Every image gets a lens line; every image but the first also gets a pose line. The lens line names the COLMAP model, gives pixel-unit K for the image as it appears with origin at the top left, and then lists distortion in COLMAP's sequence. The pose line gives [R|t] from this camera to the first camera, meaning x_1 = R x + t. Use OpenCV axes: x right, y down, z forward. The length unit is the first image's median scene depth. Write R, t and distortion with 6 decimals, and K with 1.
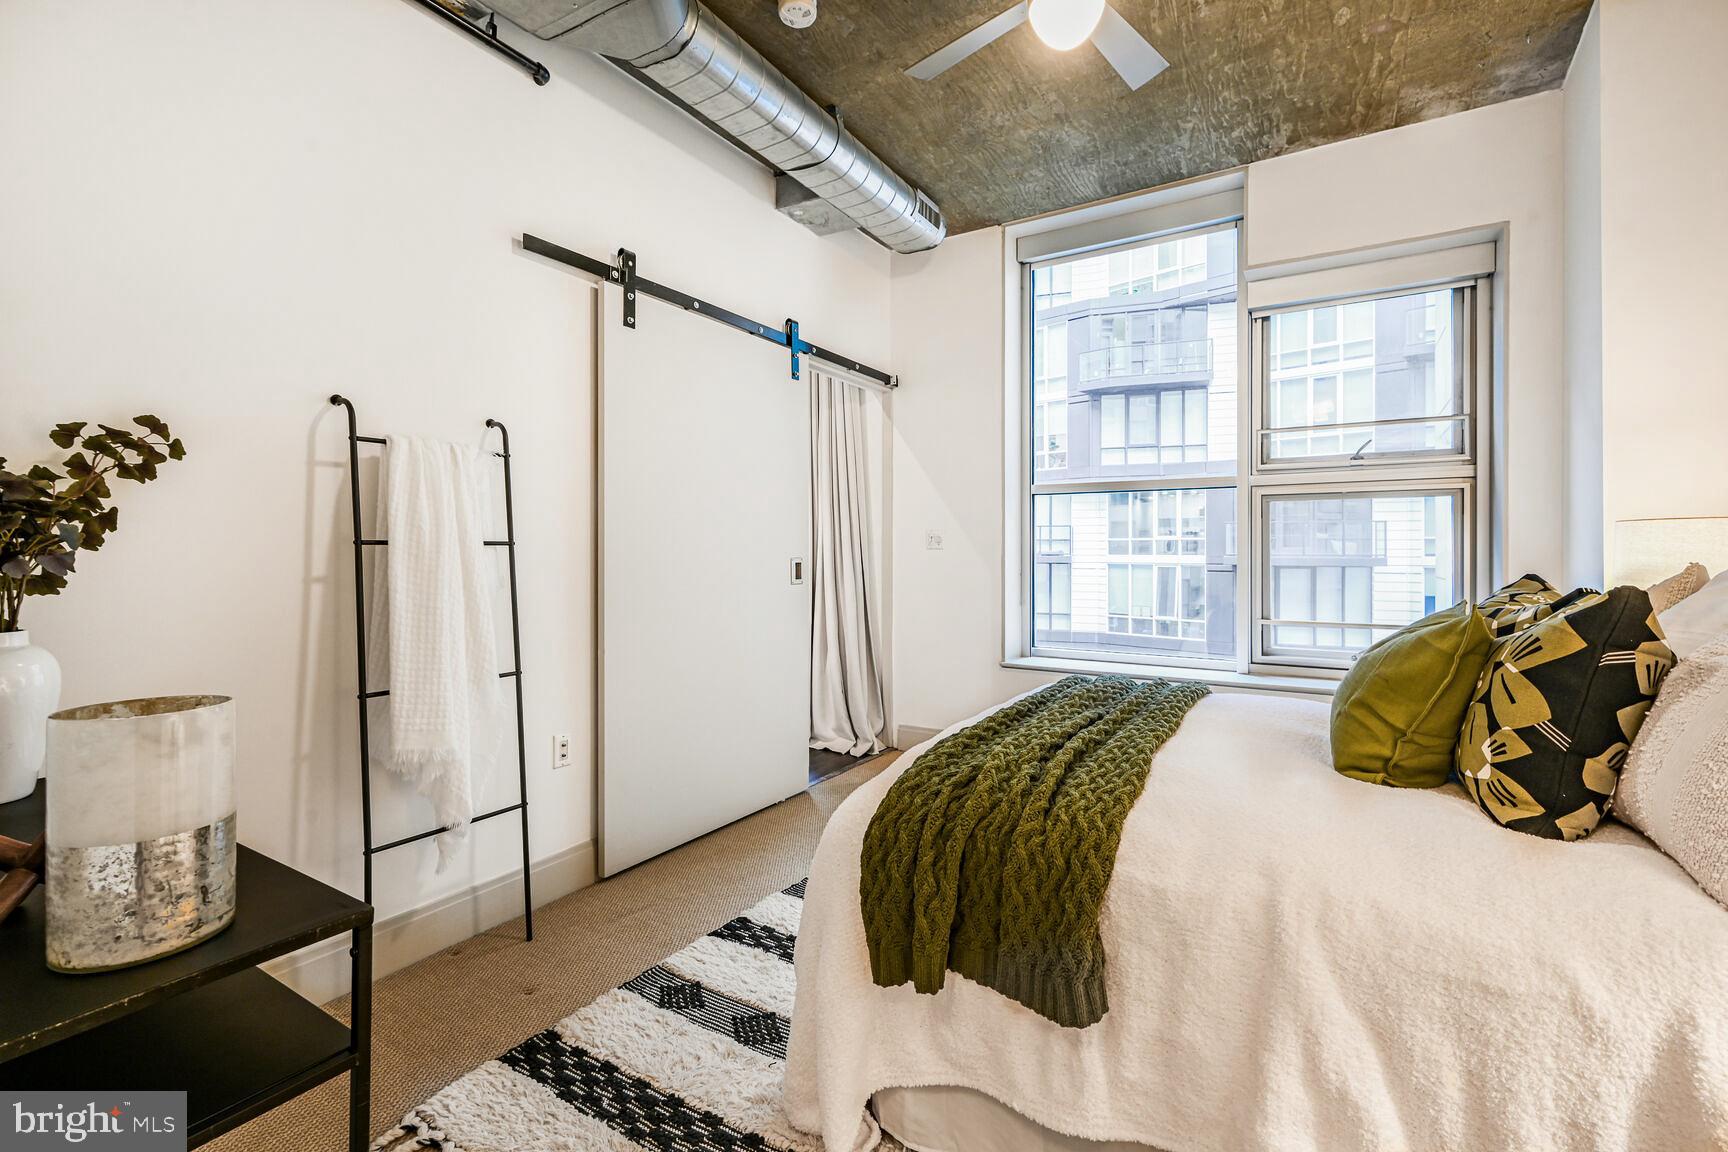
lens RADIAL K [[744.2, 0, 876.9], [0, 744.2, 548.9], [0, 0, 1]] dist [0.009423, -0.000473]
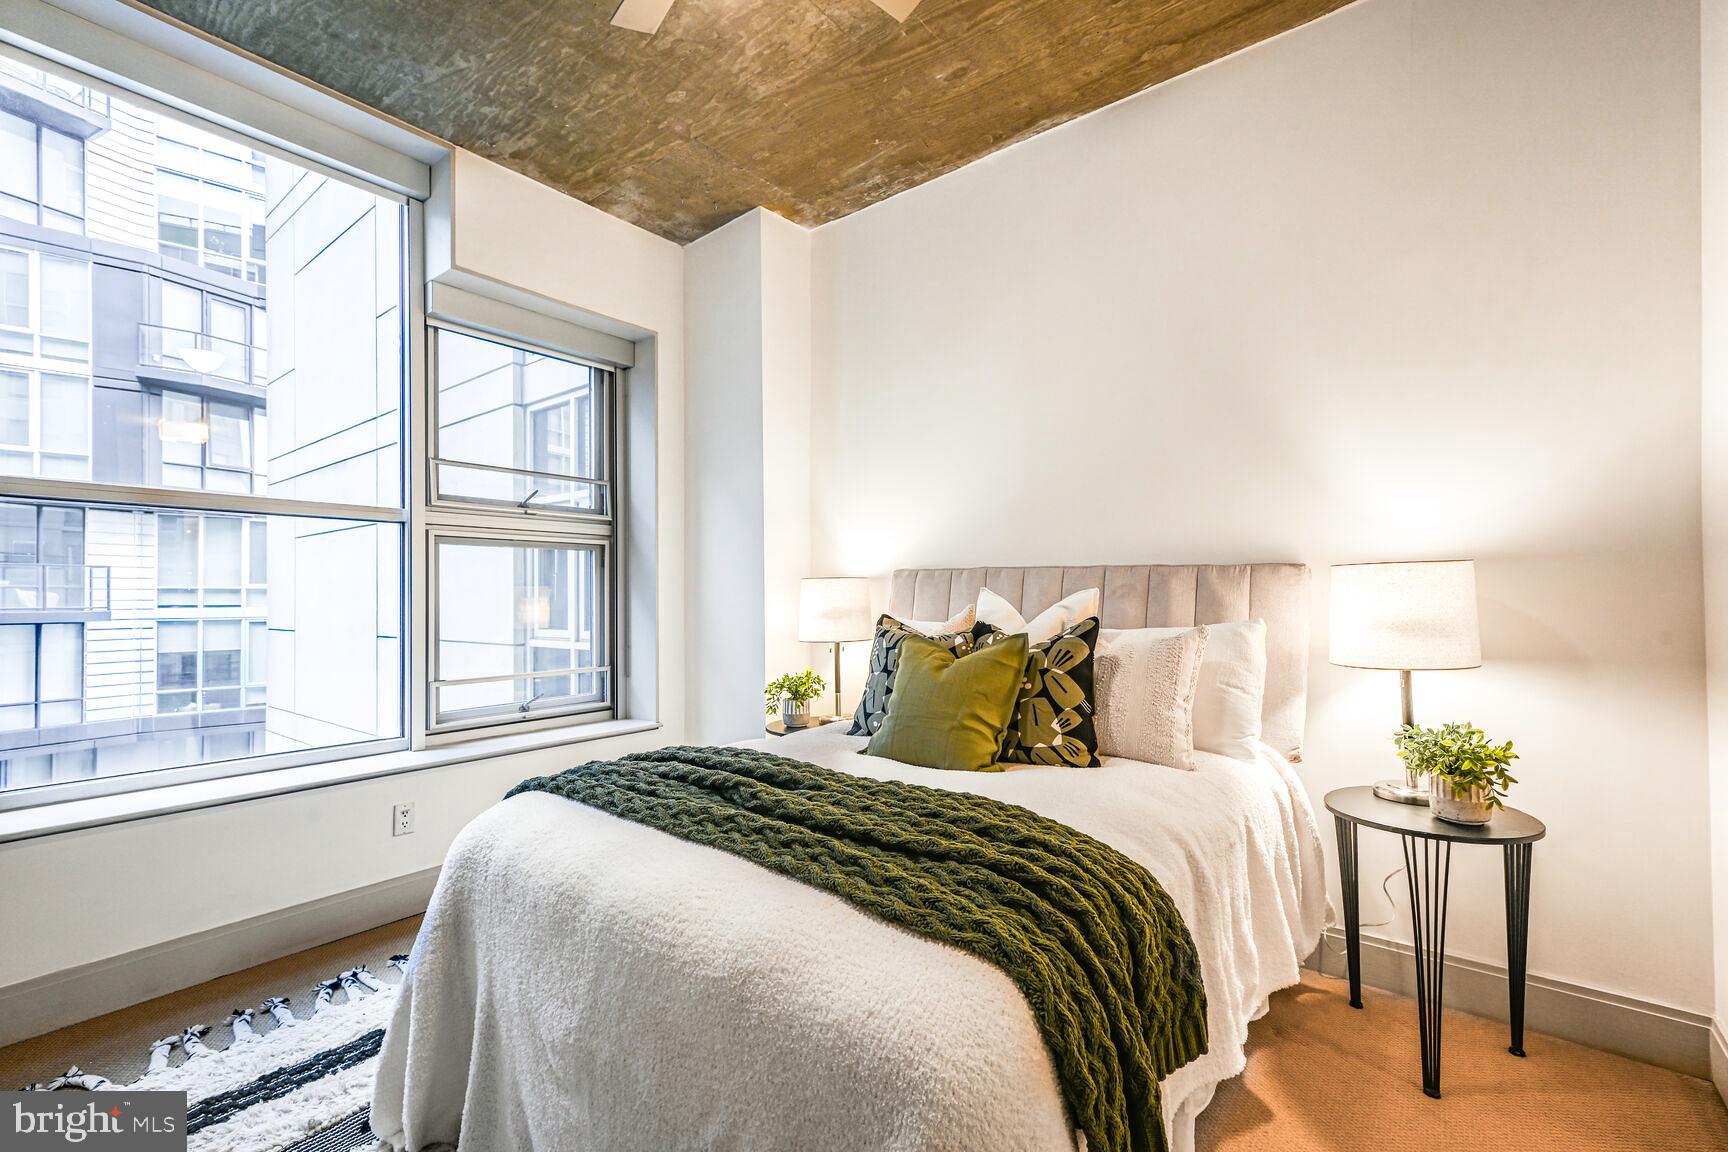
lens RADIAL K [[744.2, 0, 860.7], [0, 744.2, 589.5], [0, 0, 1]] dist [0.009423, -0.000473]
pose [[0.131490, 0.008263, 0.991283, -0.300754], [0.004750, 0.999949, -0.008965, -0.000820], [-0.991306, 0.005888, 0.131444, 0.467732]]
